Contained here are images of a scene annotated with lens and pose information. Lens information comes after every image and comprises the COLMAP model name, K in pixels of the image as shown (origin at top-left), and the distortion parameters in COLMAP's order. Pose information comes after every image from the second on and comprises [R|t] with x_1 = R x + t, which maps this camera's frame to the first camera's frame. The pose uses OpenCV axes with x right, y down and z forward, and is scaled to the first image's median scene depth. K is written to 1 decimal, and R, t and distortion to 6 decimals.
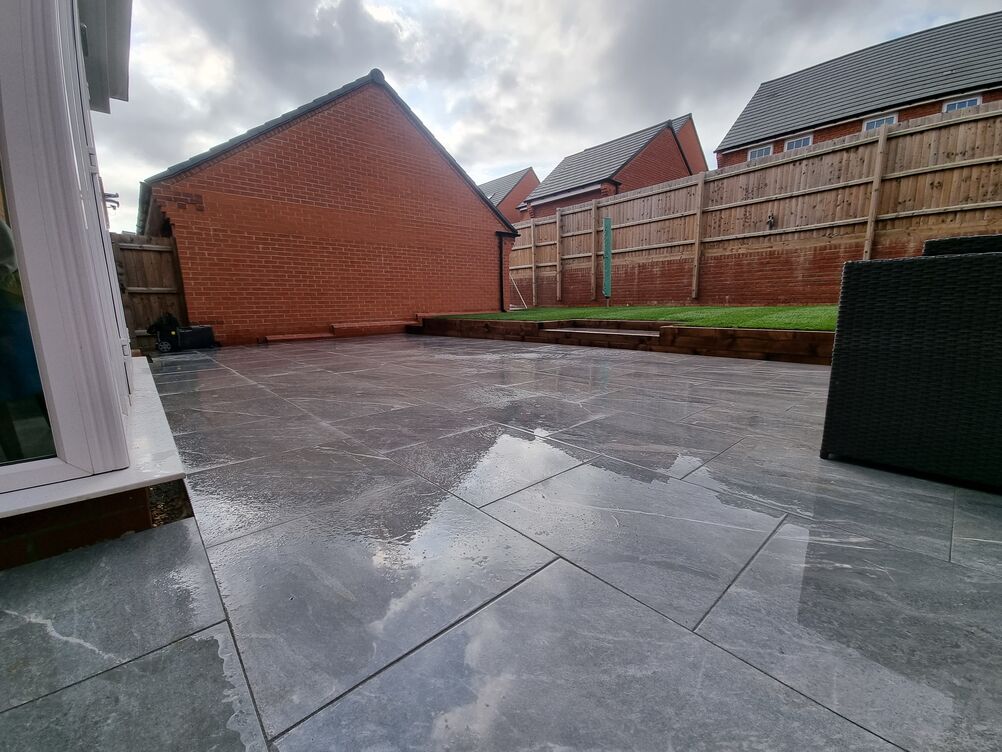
lens RADIAL K [[405.3, 0, 494.4], [0, 405.3, 378.2], [0, 0, 1]] dist [0.000418, -0.000064]
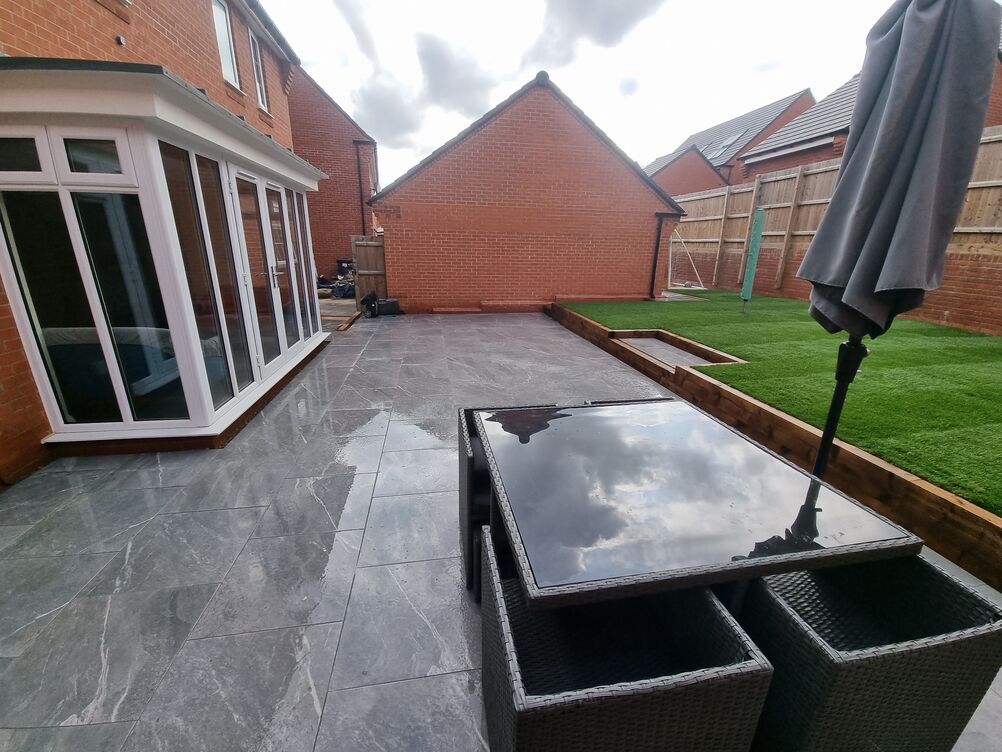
lens RADIAL K [[396.0, 0, 493.0], [0, 396.0, 374.0], [0, 0, 1]] dist [-0.000955, -0.000373]
pose [[0.848626, 0.187546, -0.494631, 0.242043], [-0.125528, 0.979730, 0.156112, -0.095201], [0.513884, -0.070391, 0.854967, -0.037784]]
